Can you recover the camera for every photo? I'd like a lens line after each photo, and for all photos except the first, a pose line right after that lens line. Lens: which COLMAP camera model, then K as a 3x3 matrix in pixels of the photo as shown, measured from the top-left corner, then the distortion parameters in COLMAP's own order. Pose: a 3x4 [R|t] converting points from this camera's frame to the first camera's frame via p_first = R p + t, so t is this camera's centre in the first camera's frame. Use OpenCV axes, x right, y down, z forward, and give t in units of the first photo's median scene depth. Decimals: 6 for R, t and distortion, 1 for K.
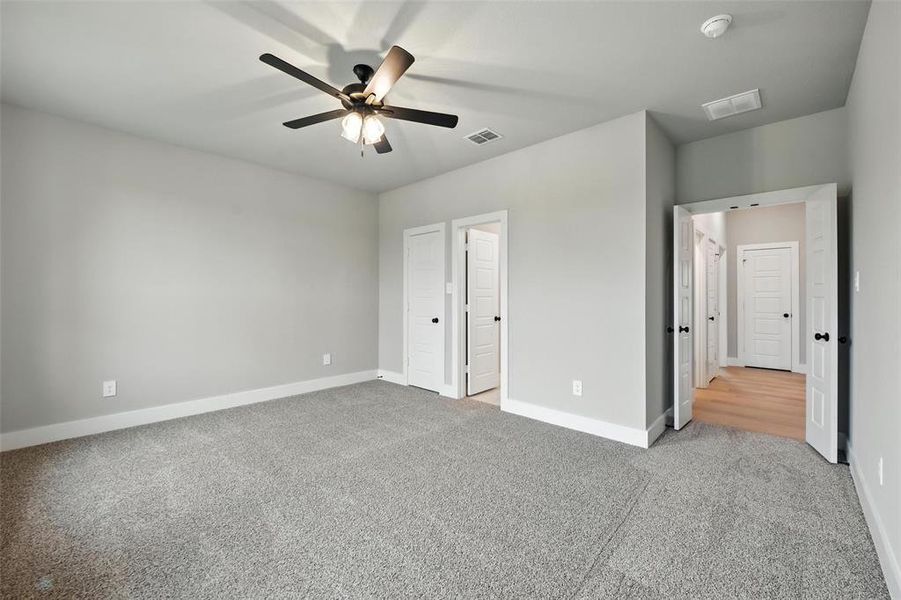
lens RADIAL K [[362.2, 0, 454.2], [0, 362.2, 298.4], [0, 0, 1]] dist [-0.008524, -0.000232]
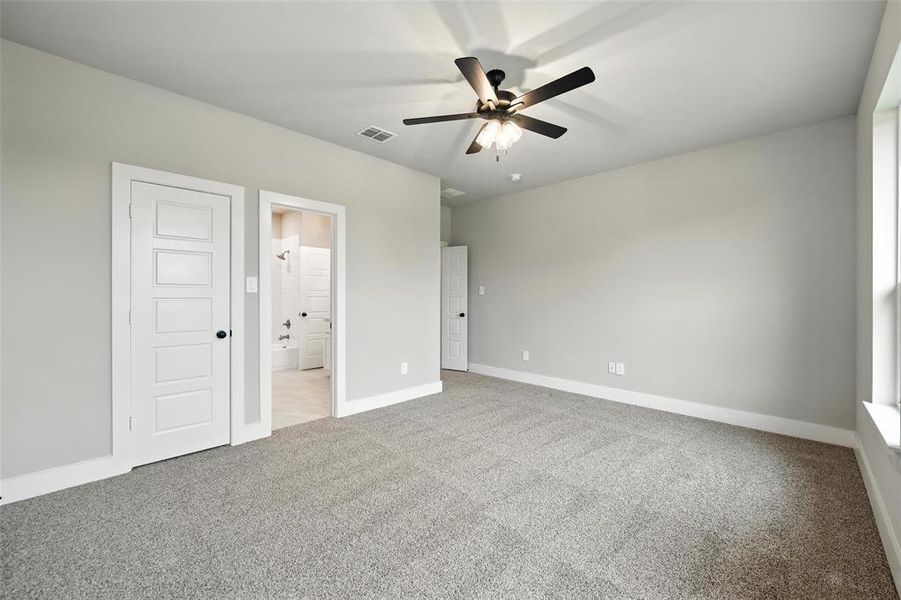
lens RADIAL K [[362.2, 0, 454.2], [0, 362.2, 298.4], [0, 0, 1]] dist [-0.008524, -0.000232]
pose [[0.028736, -0.000025, 0.999587, -0.877582], [0.015928, 0.999873, -0.000433, 0.006902], [-0.999460, 0.015934, 0.028733, 0.745018]]
